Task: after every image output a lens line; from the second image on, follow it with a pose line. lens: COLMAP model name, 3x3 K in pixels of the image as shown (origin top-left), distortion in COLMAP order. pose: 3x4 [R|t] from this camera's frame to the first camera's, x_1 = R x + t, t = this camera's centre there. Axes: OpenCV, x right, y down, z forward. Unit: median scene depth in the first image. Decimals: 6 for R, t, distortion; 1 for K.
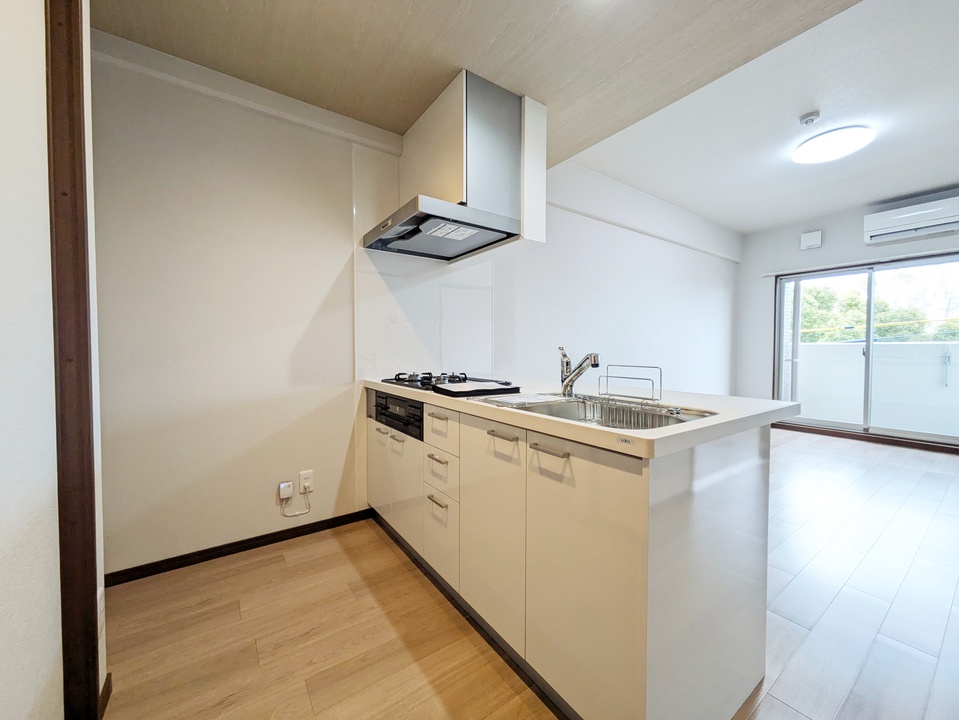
lens RADIAL K [[377.5, 0, 483.5], [0, 377.5, 359.3], [0, 0, 1]] dist [0.002076, 0.000133]
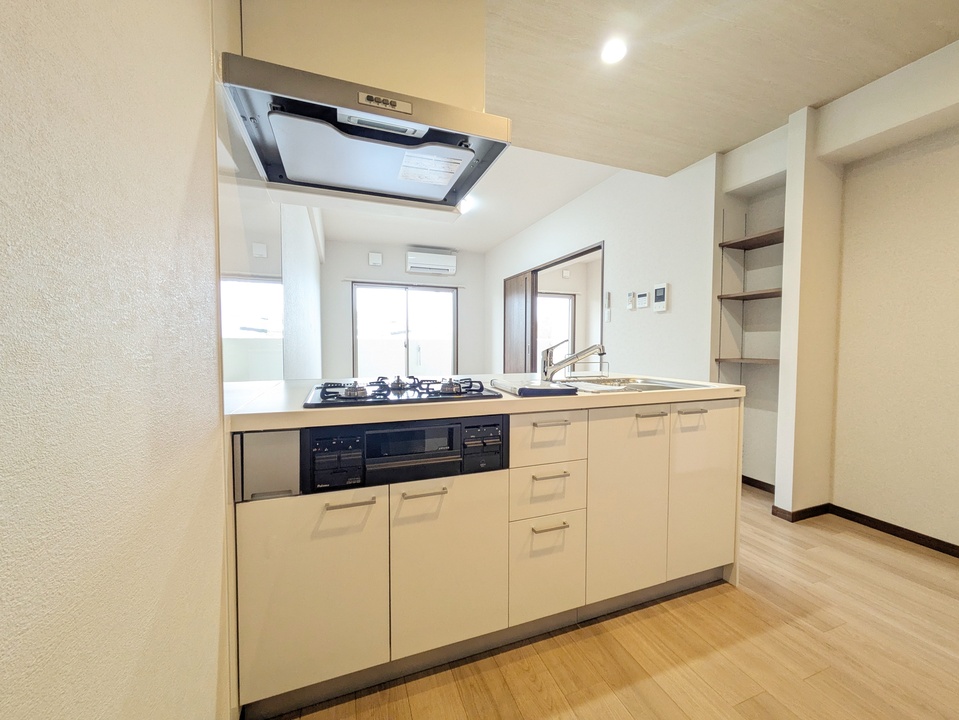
lens RADIAL K [[377.5, 0, 483.5], [0, 377.5, 359.3], [0, 0, 1]] dist [0.002076, 0.000133]
pose [[0.256041, -0.040098, 0.965834, -0.436317], [0.024515, 0.999087, 0.034980, -0.008243], [-0.966355, 0.014722, 0.256791, 0.434902]]
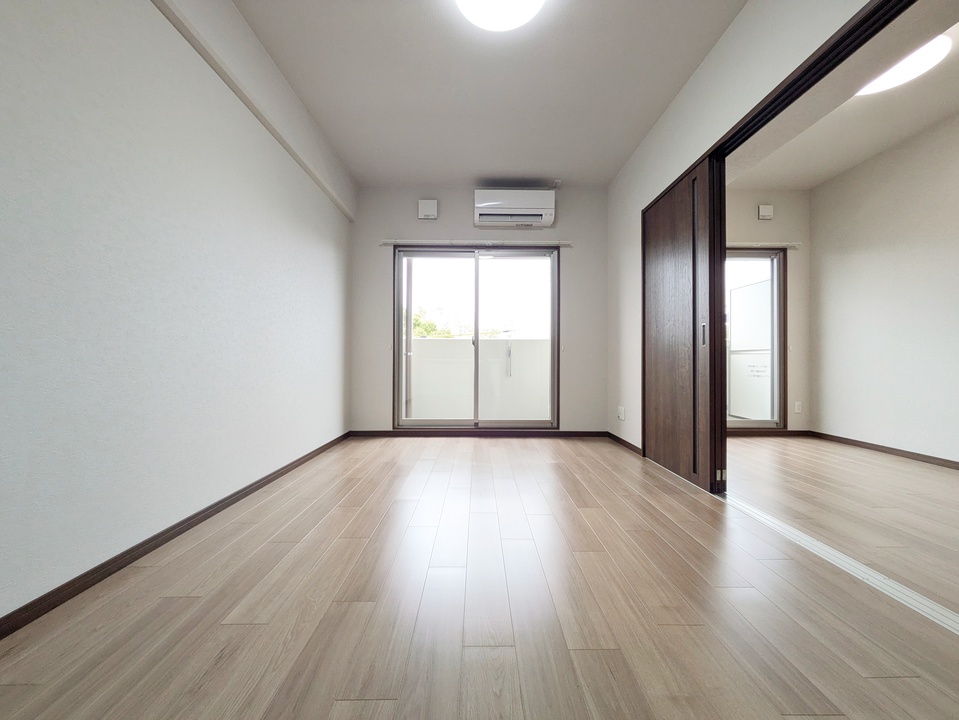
lens RADIAL K [[377.5, 0, 483.5], [0, 377.5, 359.3], [0, 0, 1]] dist [0.002076, 0.000133]
pose [[0.569250, 0.008189, 0.822124, 0.339485], [0.019990, 0.999517, -0.023797, 0.063917], [-0.821922, 0.029981, 0.568811, 0.595672]]
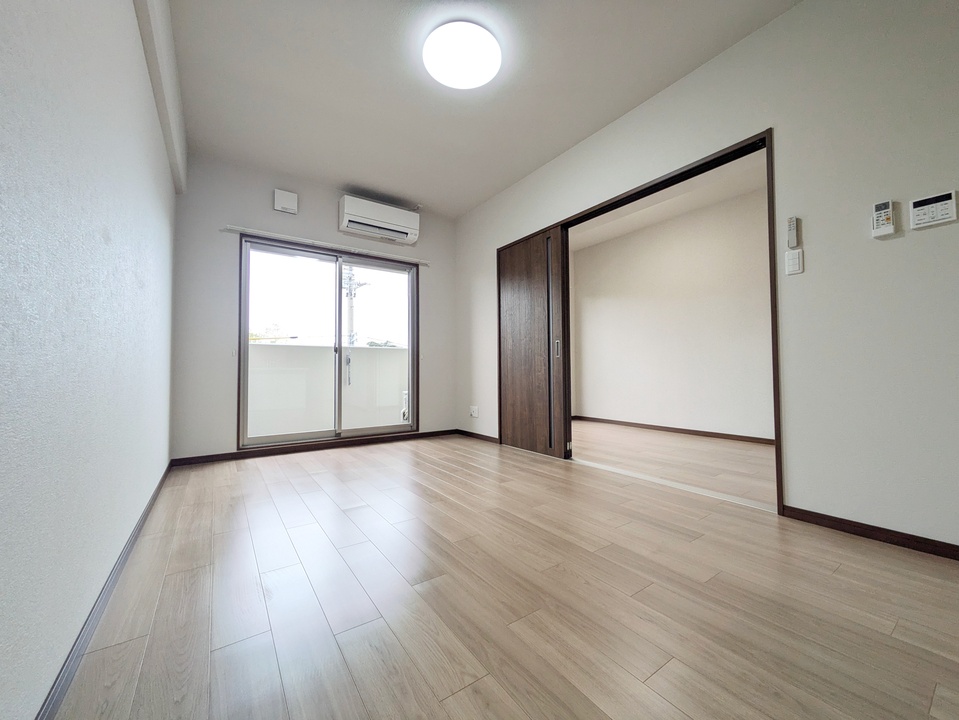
lens RADIAL K [[377.5, 0, 483.5], [0, 377.5, 359.3], [0, 0, 1]] dist [0.002076, 0.000133]
pose [[0.007745, 0.032266, 0.999449, 0.152802], [0.033603, 0.998906, -0.032509, 0.063921], [-0.999405, 0.033836, 0.006652, 0.845943]]
